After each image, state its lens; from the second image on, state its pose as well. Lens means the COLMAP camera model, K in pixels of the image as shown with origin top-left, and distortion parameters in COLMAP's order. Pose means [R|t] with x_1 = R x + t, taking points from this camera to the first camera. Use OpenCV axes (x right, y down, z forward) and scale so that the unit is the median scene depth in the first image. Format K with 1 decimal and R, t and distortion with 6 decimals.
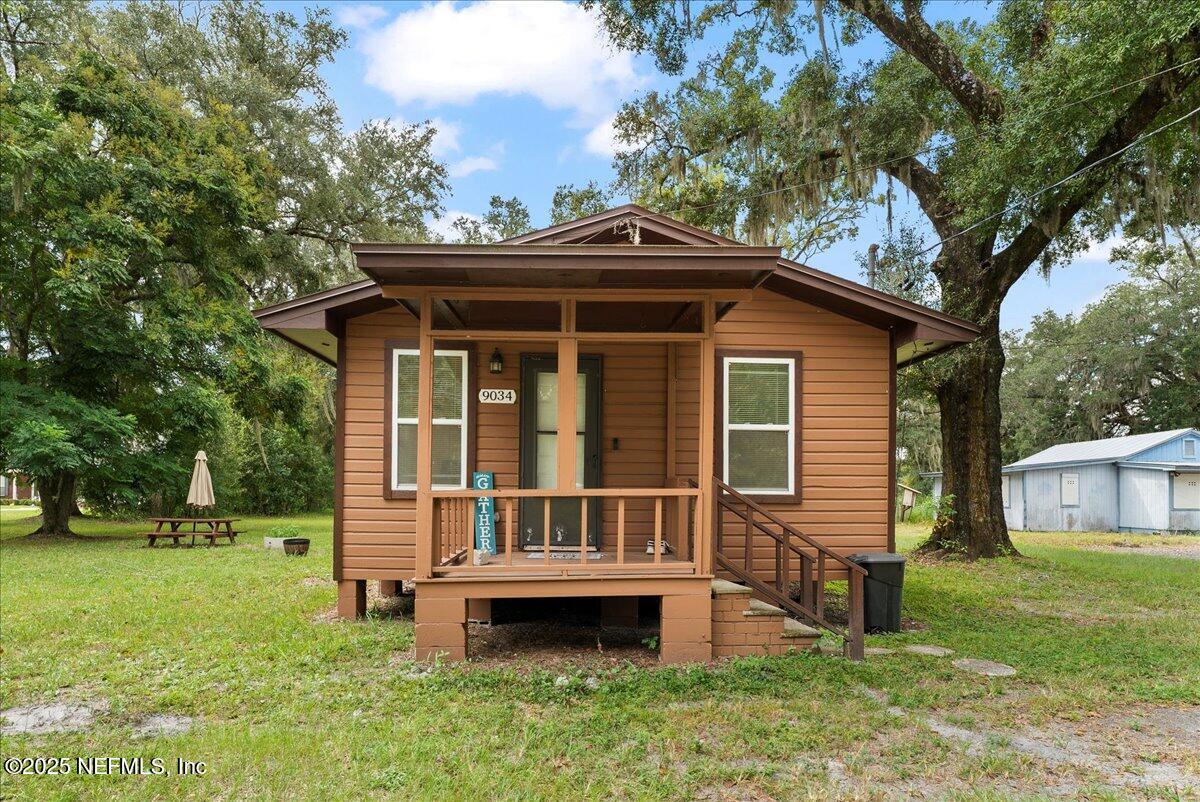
lens RADIAL K [[658.9, 0, 596.6], [0, 658.9, 492.9], [0, 0, 1]] dist [0.004361, 0.000584]
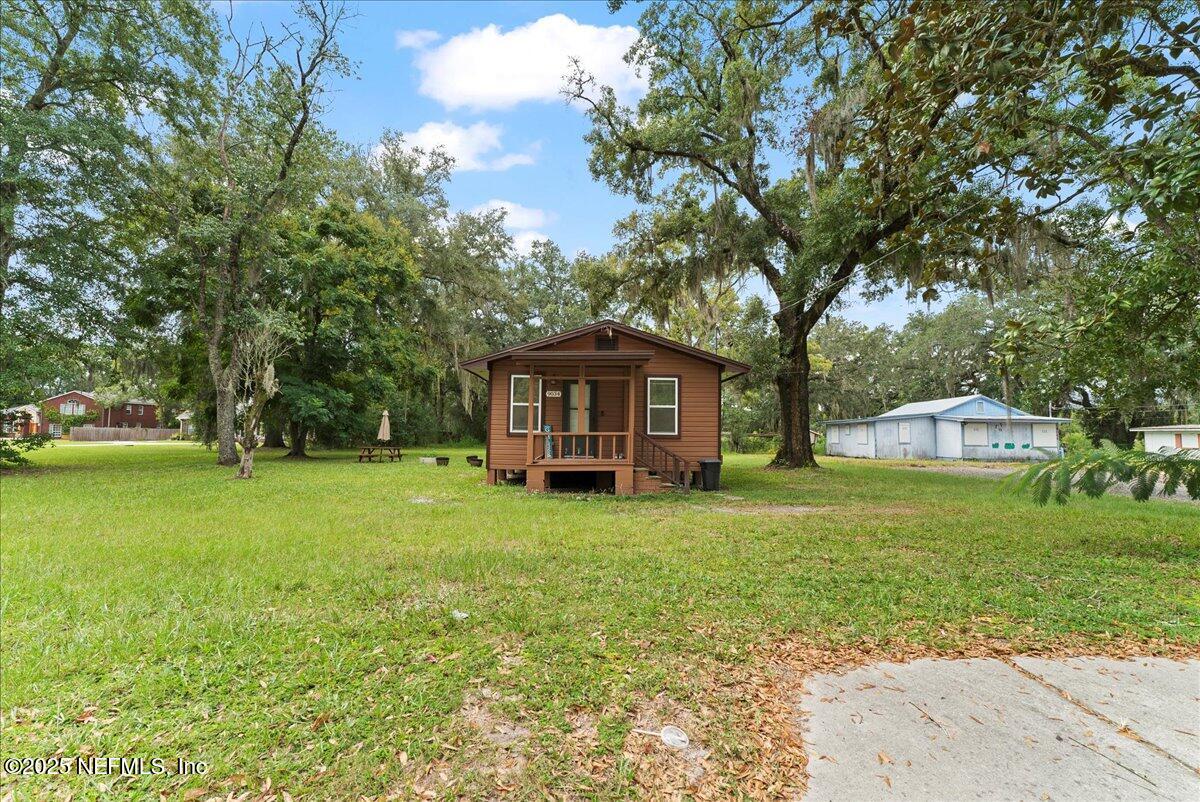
lens RADIAL K [[502.8, 0, 603.1], [0, 502.8, 405.9], [0, 0, 1]] dist [0.001062, 0.000073]
pose [[0.999841, 0.000274, -0.017851, 0.062138], [-0.001315, 0.998298, -0.058306, 0.004520], [0.017805, 0.058321, 0.998139, -0.814628]]
